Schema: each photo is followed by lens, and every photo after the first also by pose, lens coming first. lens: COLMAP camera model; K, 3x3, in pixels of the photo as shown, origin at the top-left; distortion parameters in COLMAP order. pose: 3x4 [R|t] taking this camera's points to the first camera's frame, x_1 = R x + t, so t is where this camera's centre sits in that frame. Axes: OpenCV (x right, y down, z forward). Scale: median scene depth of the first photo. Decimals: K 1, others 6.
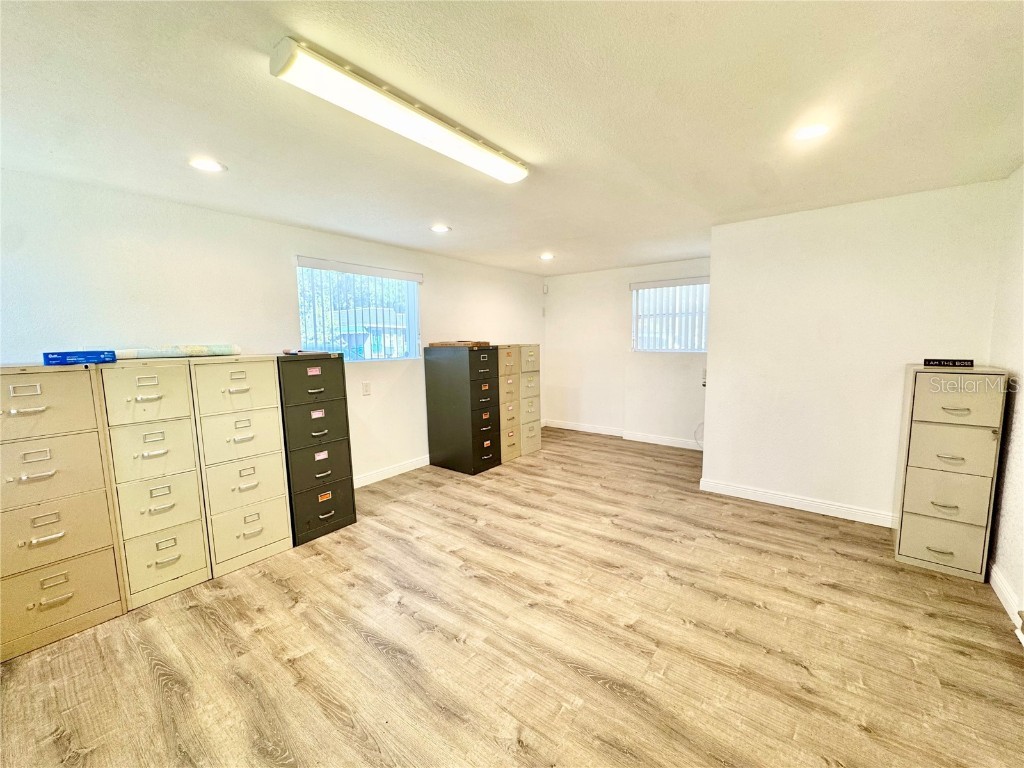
lens RADIAL K [[409.0, 0, 512.0], [0, 409.0, 384.0], [0, 0, 1]] dist [-0.002860, 0.000232]
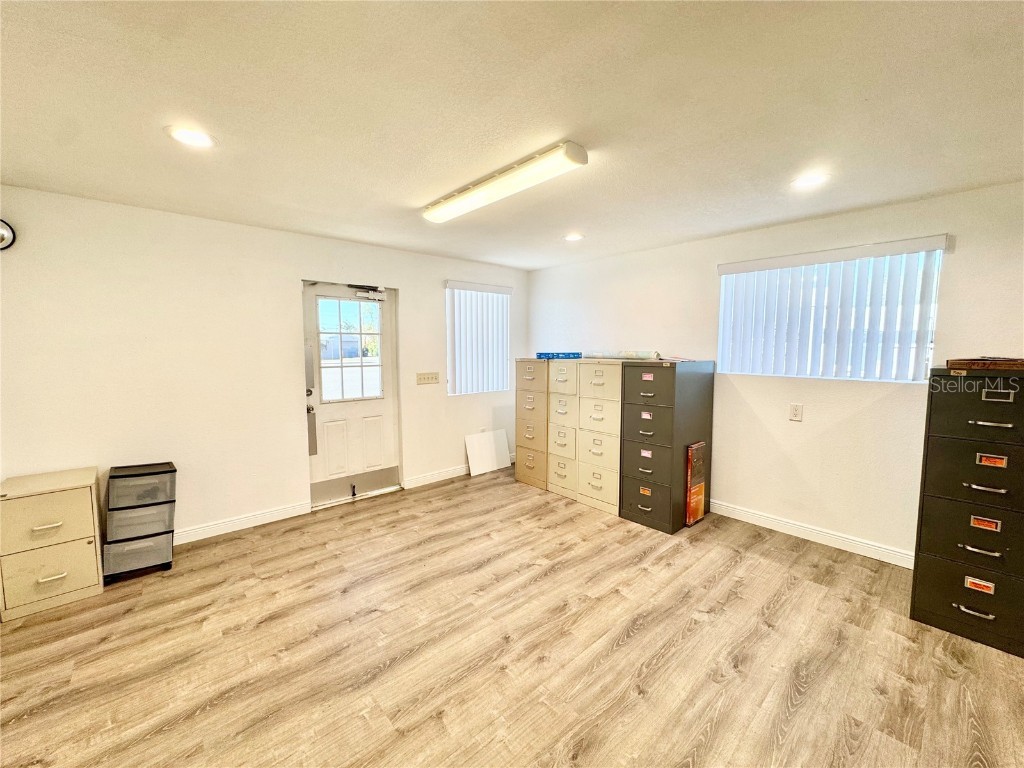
lens RADIAL K [[409.0, 0, 512.0], [0, 409.0, 384.0], [0, 0, 1]] dist [-0.002860, 0.000232]
pose [[-0.172614, 0.104857, -0.979392, 0.747938], [-0.106876, 0.986453, 0.124449, -0.123366], [0.979174, 0.126155, -0.159069, 0.904224]]
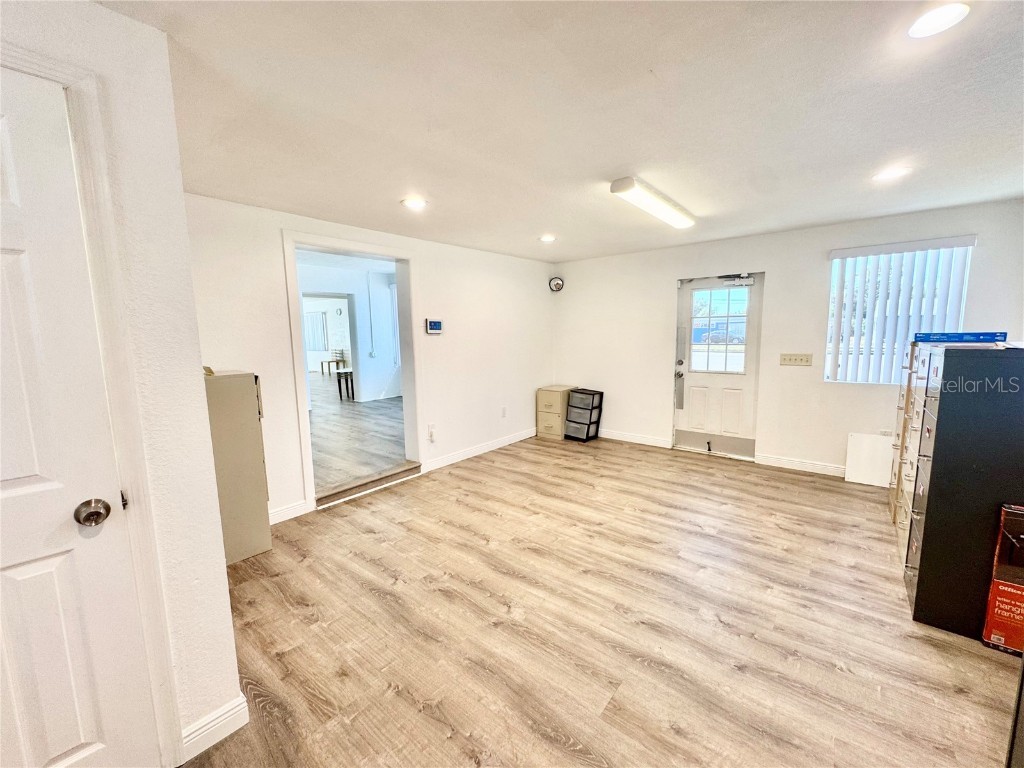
lens RADIAL K [[412.2, 0, 512.0], [0, 412.2, 384.0], [0, 0, 1]] dist [-0.002173, -0.000421]
pose [[-0.999366, 0.030070, 0.019052, 0.258971], [0.033698, 0.971615, 0.234155, -0.222174], [-0.011470, 0.234649, -0.972013, 1.884768]]
